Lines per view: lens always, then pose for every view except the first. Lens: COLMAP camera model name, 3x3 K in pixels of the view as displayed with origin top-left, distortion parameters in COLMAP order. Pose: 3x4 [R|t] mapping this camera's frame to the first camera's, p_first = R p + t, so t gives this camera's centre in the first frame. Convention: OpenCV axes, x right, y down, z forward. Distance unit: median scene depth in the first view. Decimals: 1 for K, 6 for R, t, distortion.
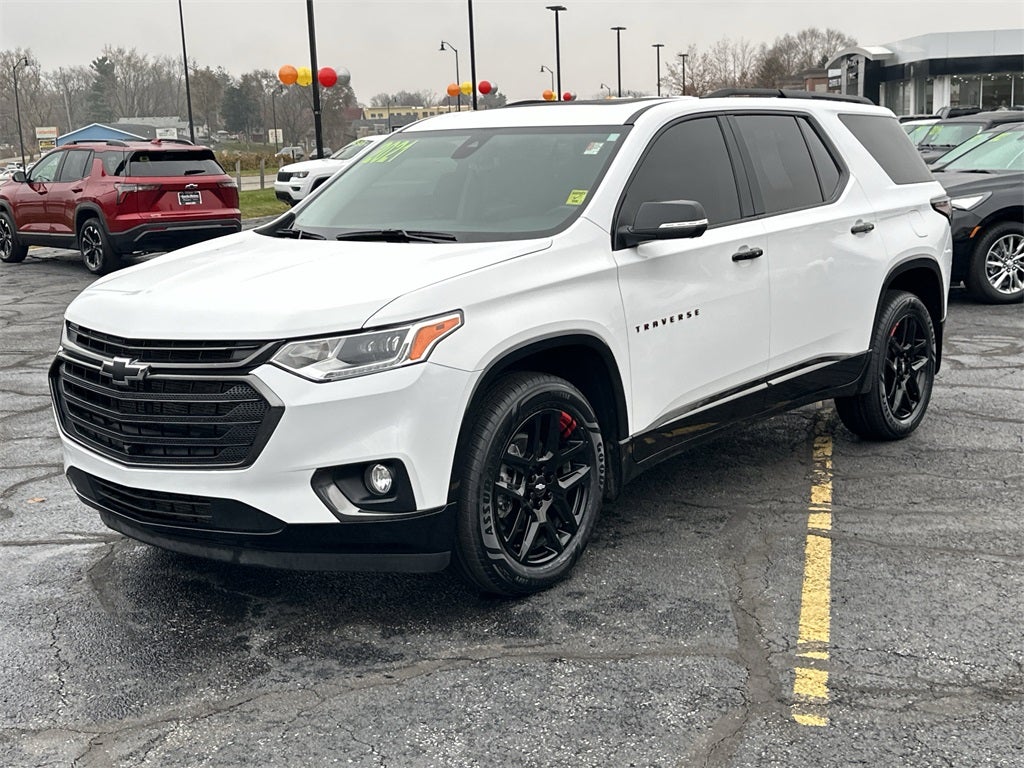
lens RADIAL K [[1218.6, 0, 512.0], [0, 1218.6, 384.0], [0, 0, 1]] dist [0.184949, -0.447160]
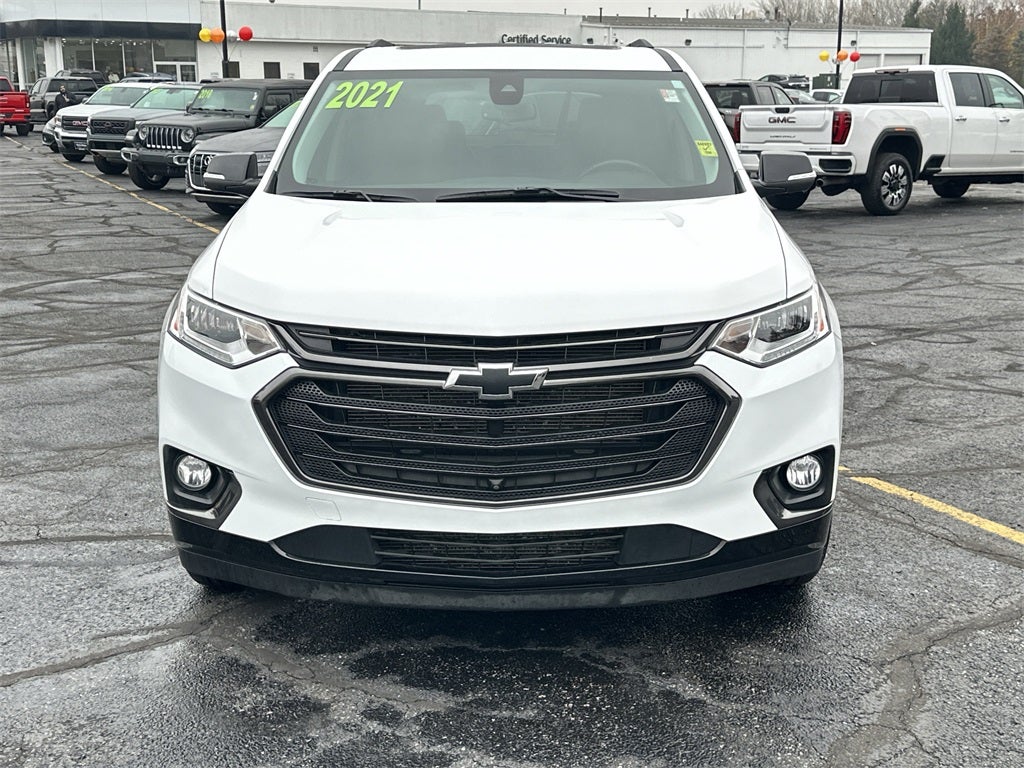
lens RADIAL K [[1218.6, 0, 512.0], [0, 1218.6, 384.0], [0, 0, 1]] dist [0.184949, -0.447160]
pose [[0.783983, -0.100920, 0.612525, -0.754437], [0.083723, 0.994871, 0.056757, -0.049046], [-0.615111, 0.006786, 0.788411, 0.413771]]
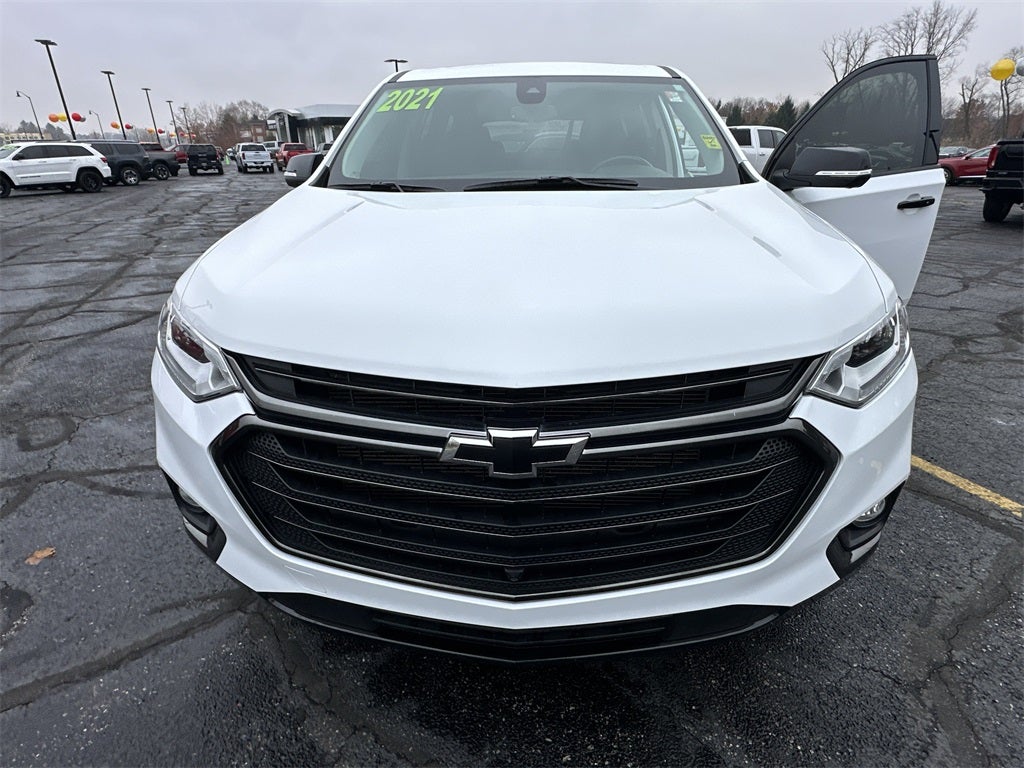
lens RADIAL K [[530.0, 0, 512.4], [0, 530.0, 375.7], [0, 0, 1]] dist [-0.021200, -0.000997]
pose [[0.806713, -0.201843, 0.555404, -0.429987], [0.086250, 0.970011, 0.227242, -0.090956], [-0.584615, -0.135415, 0.799930, 0.825035]]
